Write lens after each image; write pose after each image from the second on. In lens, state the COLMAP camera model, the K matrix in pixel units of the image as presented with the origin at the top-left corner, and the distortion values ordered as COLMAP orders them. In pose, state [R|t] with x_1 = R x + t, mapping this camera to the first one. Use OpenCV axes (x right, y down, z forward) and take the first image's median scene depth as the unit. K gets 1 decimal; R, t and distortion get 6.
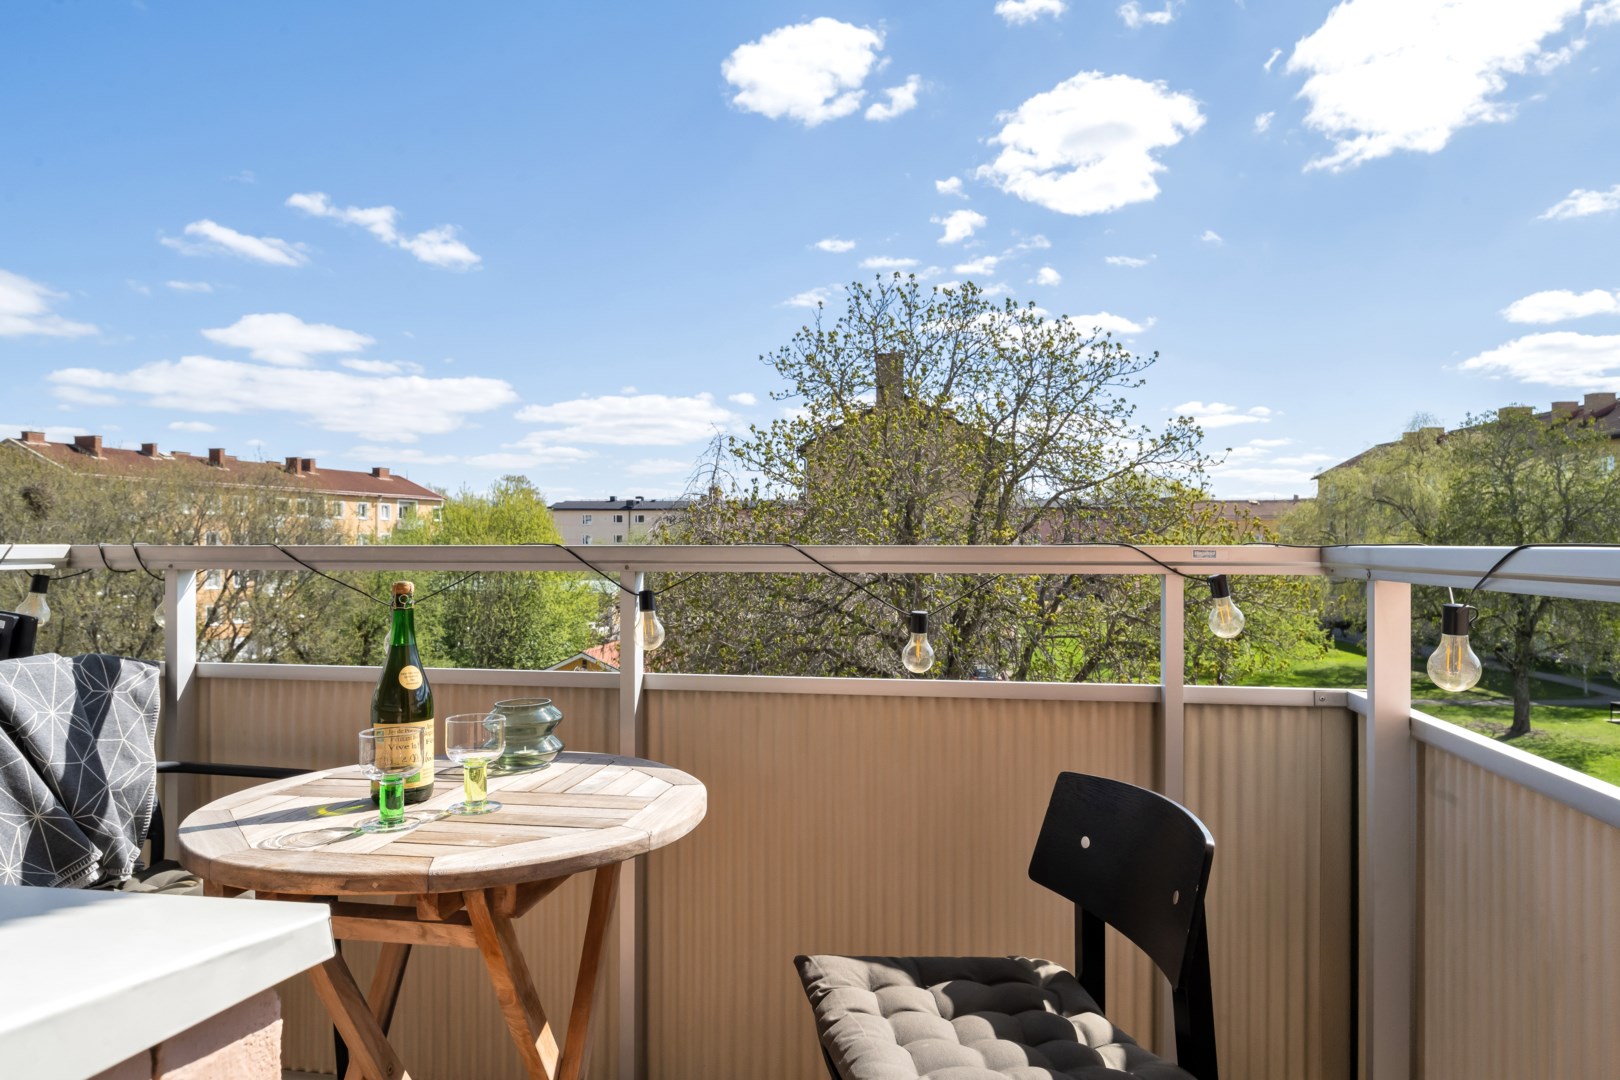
lens RADIAL K [[1007.2, 0, 806.6], [0, 1007.2, 566.2], [0, 0, 1]] dist [-0.004705, 0.000526]
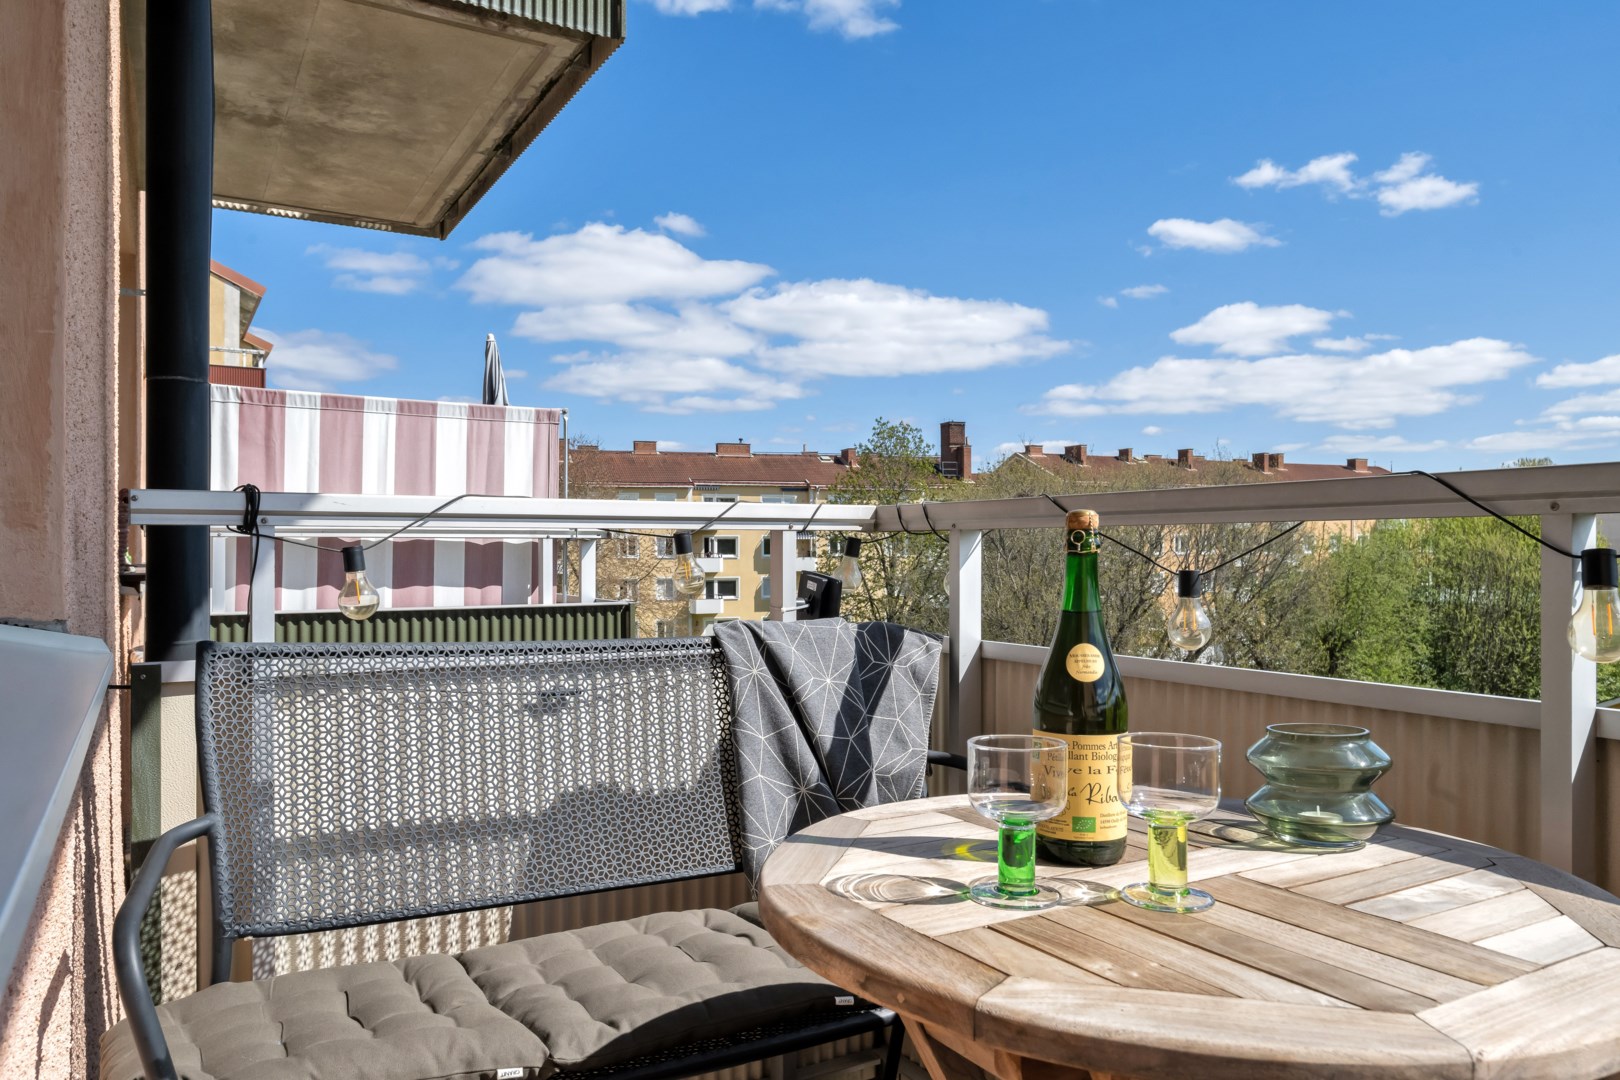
lens RADIAL K [[1116.7, 0, 803.0], [0, 1116.7, 547.9], [0, 0, 1]] dist [-0.002649, -0.000415]
pose [[0.649411, -0.001092, -0.760437, 0.013044], [-0.015629, 0.999769, -0.014782, 0.035159], [0.760277, 0.021484, 0.649244, 0.278527]]
